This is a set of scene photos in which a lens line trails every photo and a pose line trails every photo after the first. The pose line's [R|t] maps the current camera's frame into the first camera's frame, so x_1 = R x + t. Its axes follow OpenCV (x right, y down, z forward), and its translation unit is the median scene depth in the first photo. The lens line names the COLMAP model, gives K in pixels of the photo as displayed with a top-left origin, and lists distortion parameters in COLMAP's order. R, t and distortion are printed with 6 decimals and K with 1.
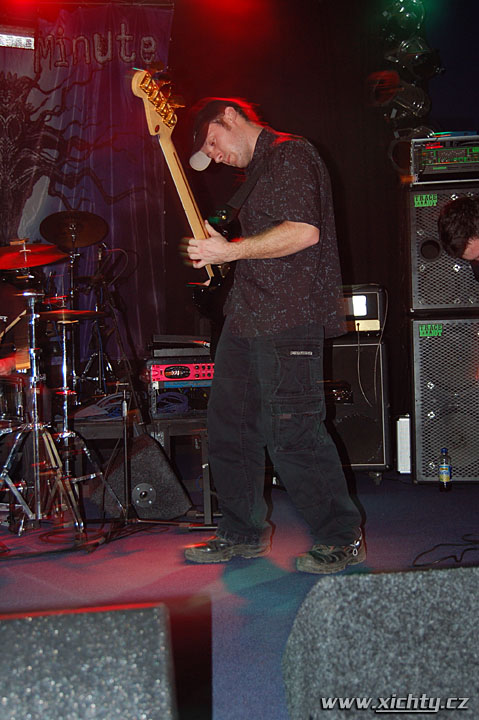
lens RADIAL K [[795.2, 0, 241.2], [0, 795.2, 359.9], [0, 0, 1]] dist [-0.045540, 0.000000]
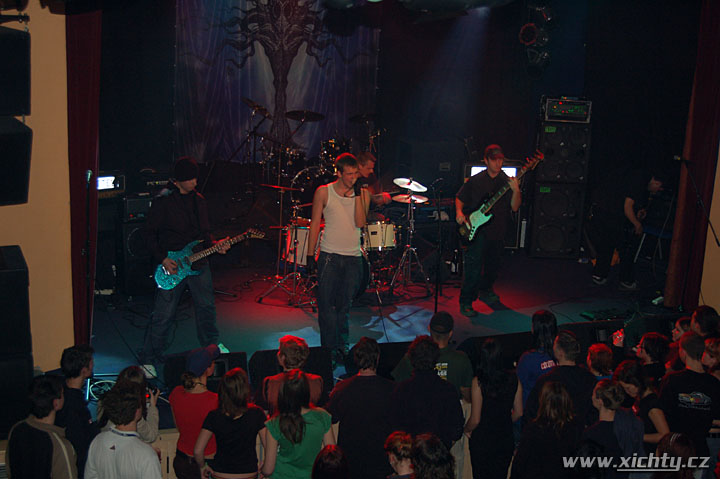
lens RADIAL K [[1017.6, 0, 362.1], [0, 1017.6, 238.9], [0, 0, 1]] dist [-0.035210, 0.000000]
pose [[0.983972, 0.025558, 0.176481, -0.483312], [-0.072373, 0.961739, 0.264237, -0.397378], [-0.162976, -0.272774, 0.948174, -1.031877]]
